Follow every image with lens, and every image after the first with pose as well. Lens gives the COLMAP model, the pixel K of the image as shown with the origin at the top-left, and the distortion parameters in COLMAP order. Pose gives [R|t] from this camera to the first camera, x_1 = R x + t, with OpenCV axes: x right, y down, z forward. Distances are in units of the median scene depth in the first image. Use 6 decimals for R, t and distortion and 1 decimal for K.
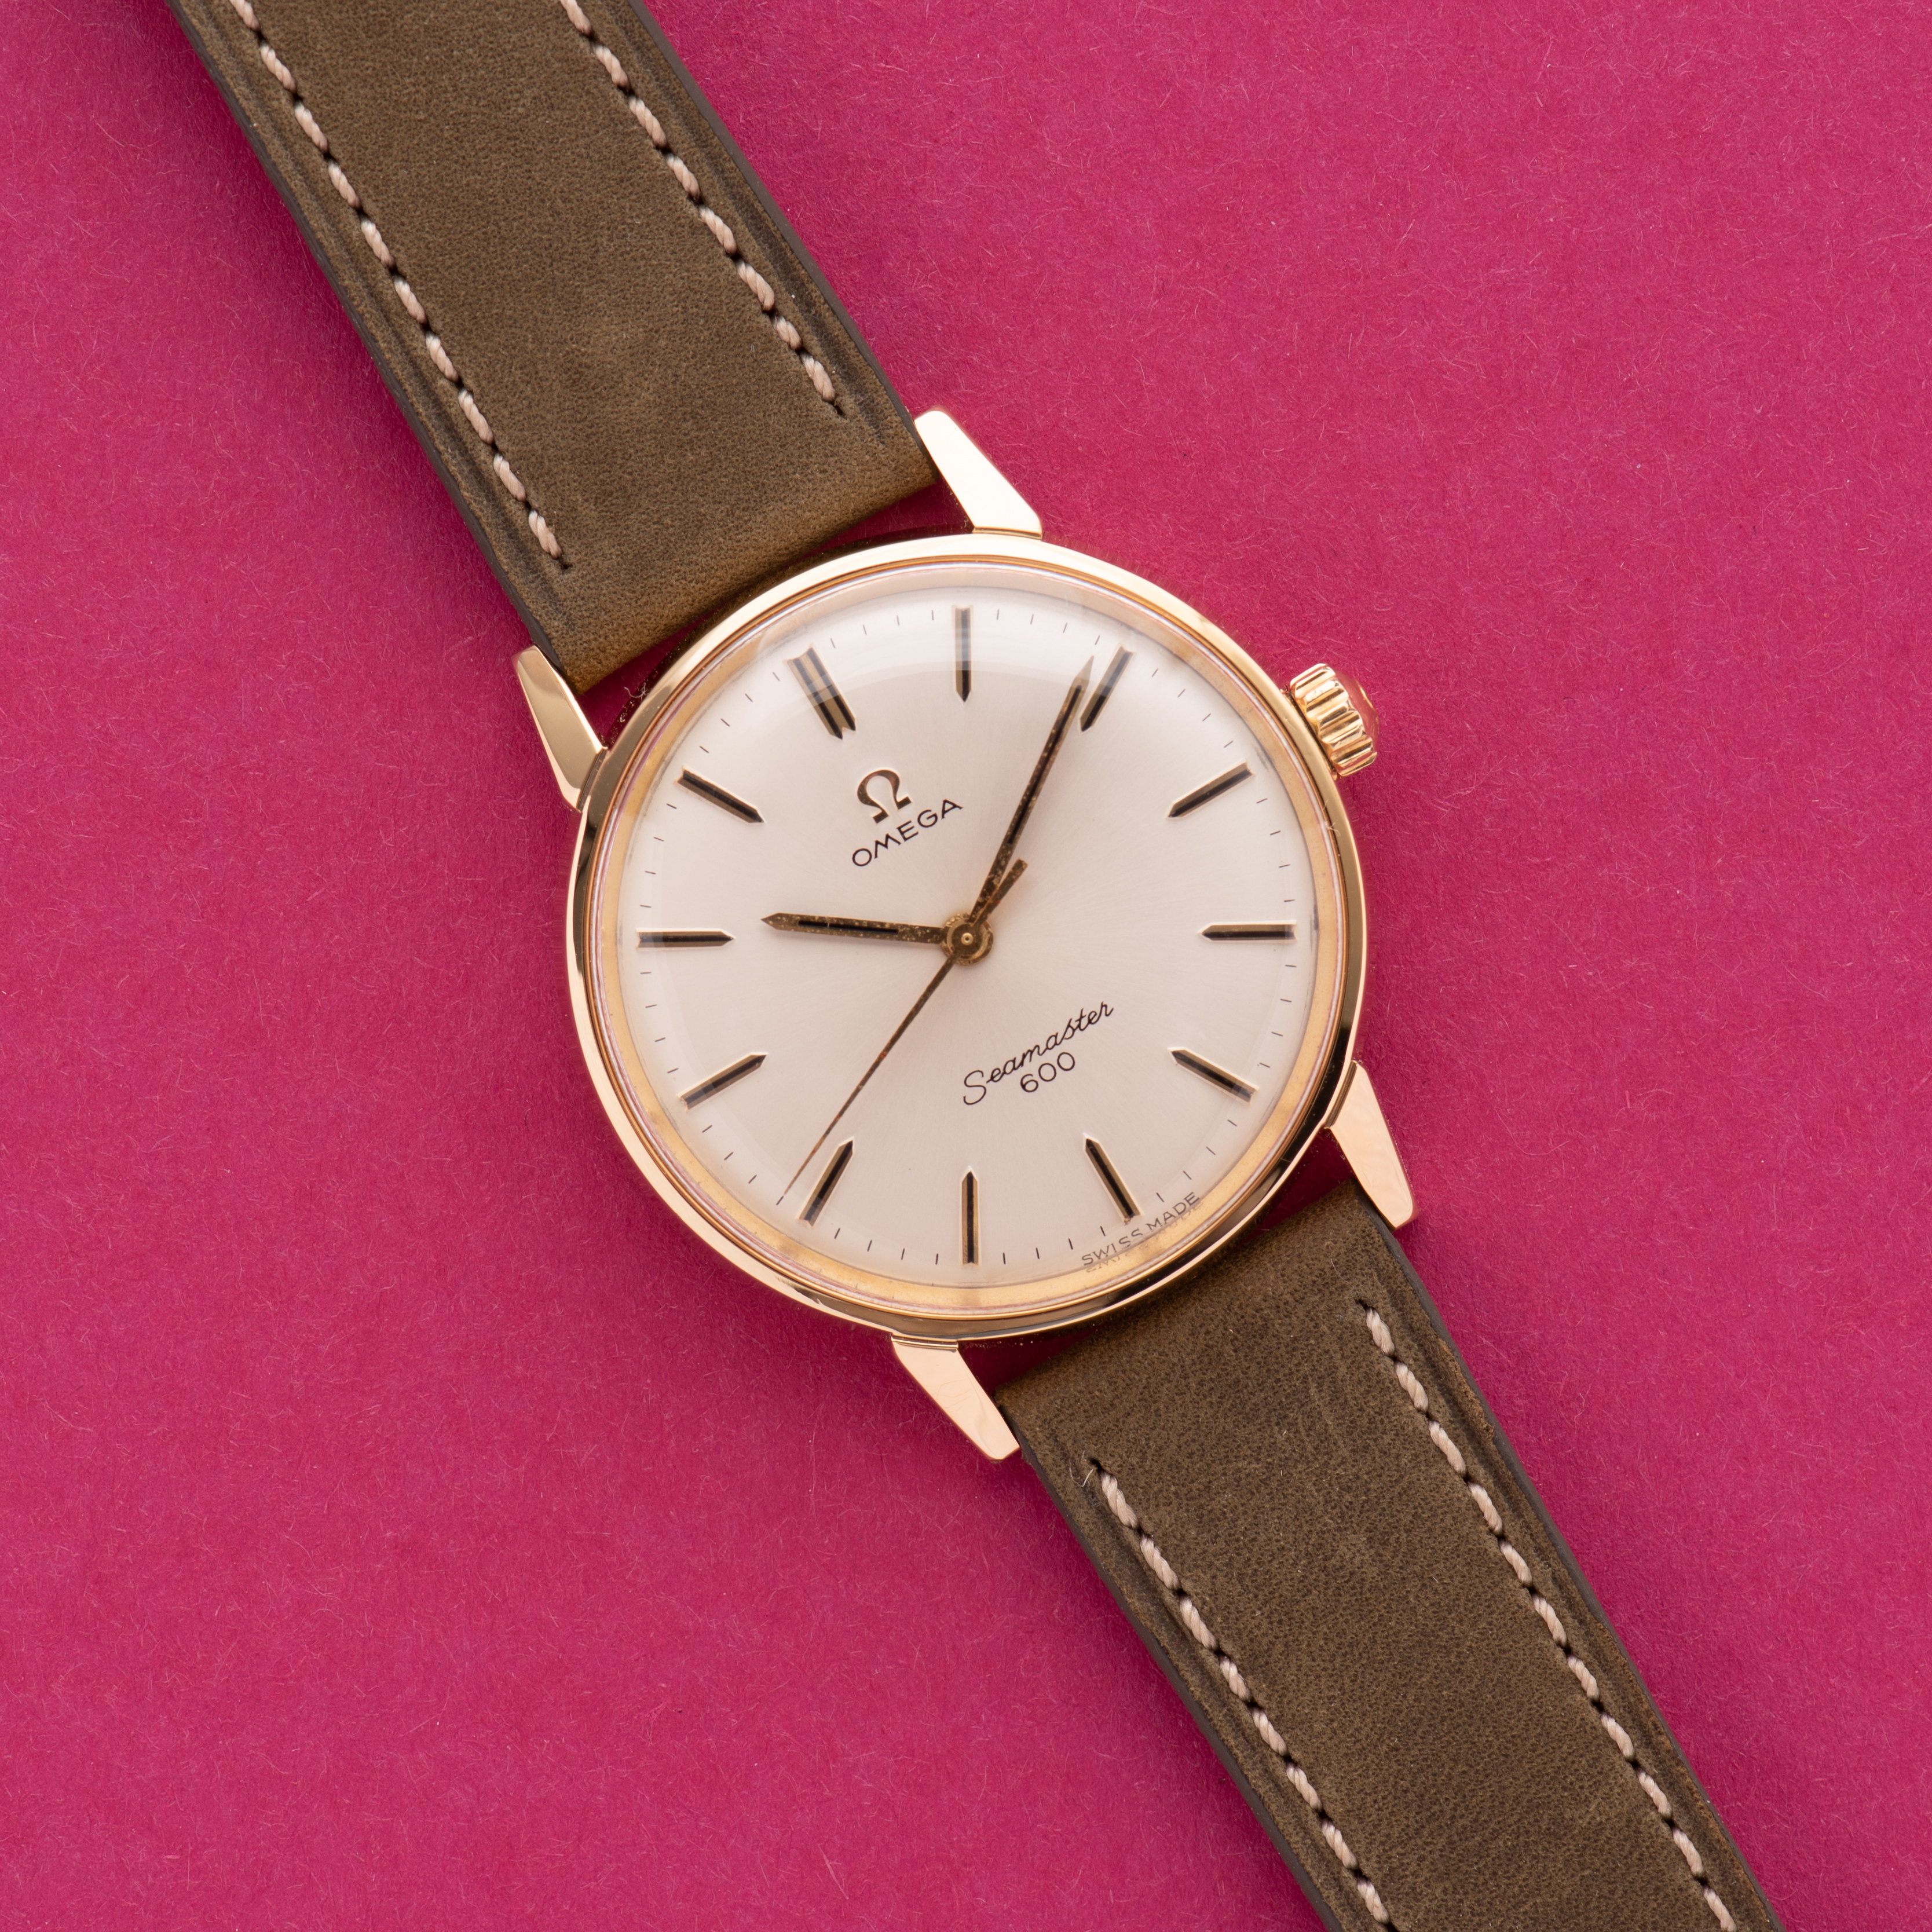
lens RADIAL K [[13143.8, 0, 966.0], [0, 13143.8, 966.0], [0, 0, 1]] dist [0.040253, -9.007511]
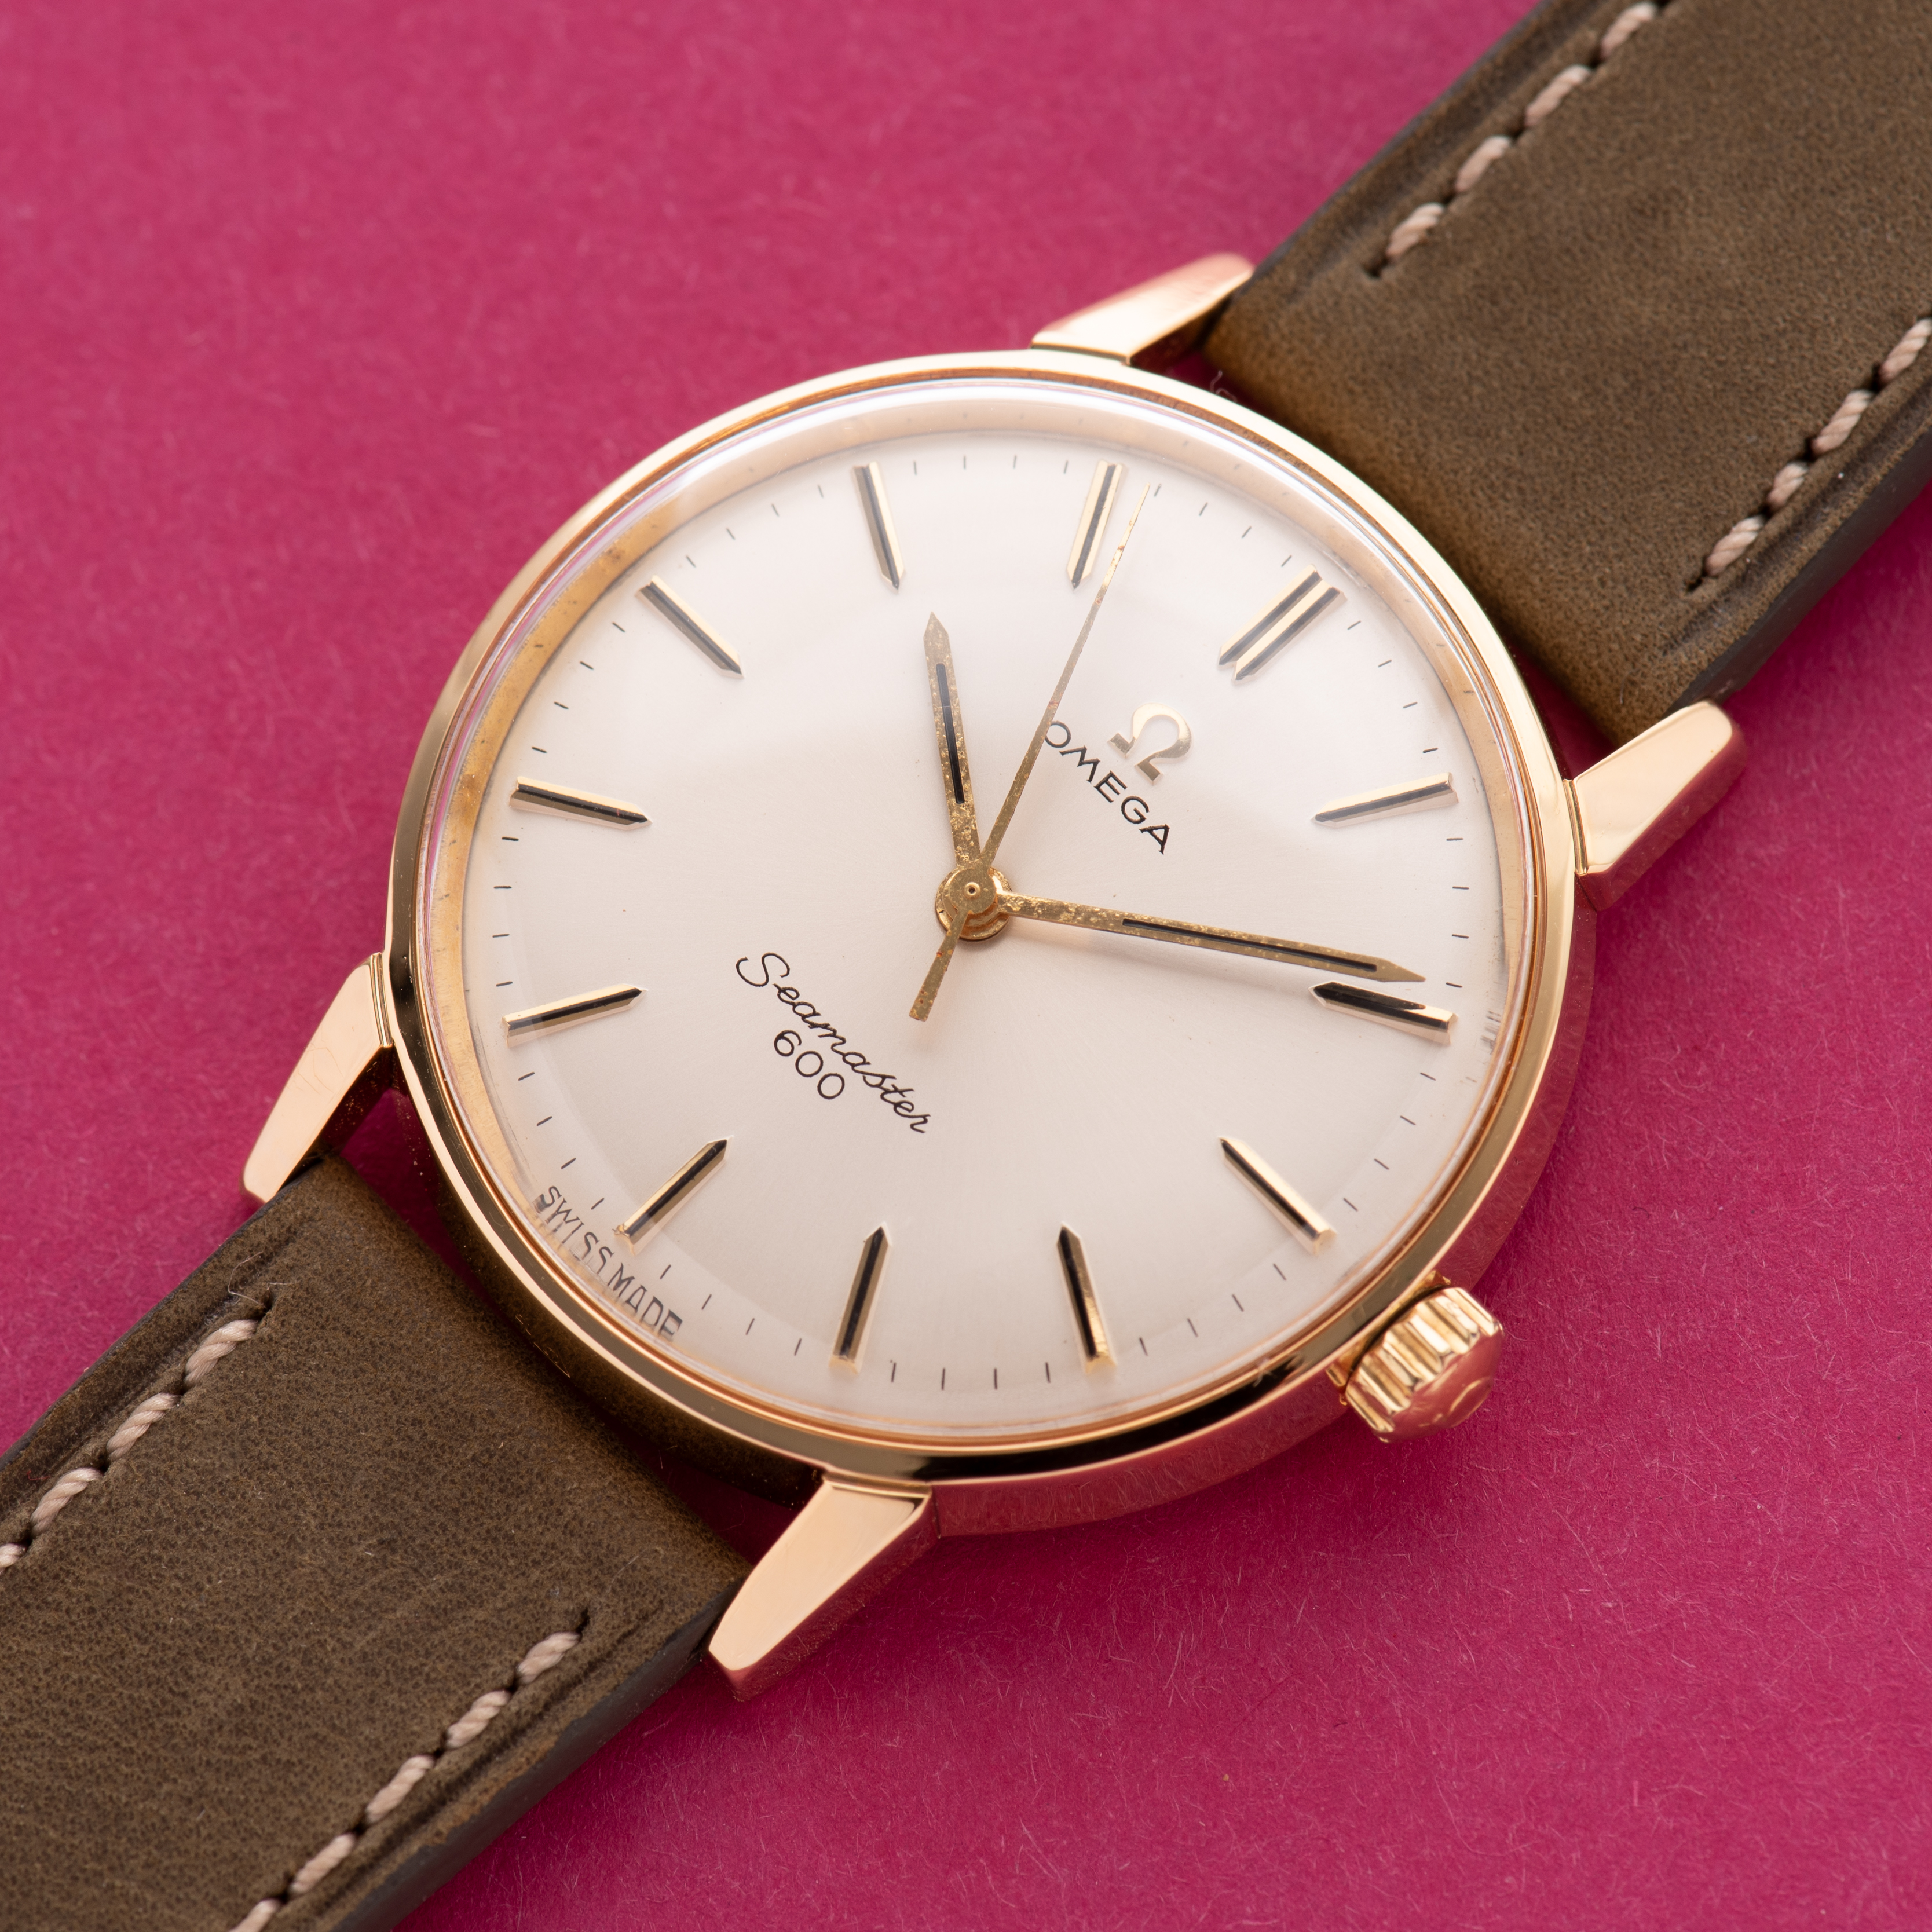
lens RADIAL K [[13143.8, 0, 966.0], [0, 13143.8, 966.0], [0, 0, 1]] dist [0.040253, -9.007511]
pose [[0.225109, 0.917484, -0.327946, 0.222513], [-0.972539, 0.232002, -0.018507, 0.011515], [0.059104, 0.323106, 0.944515, 0.362406]]
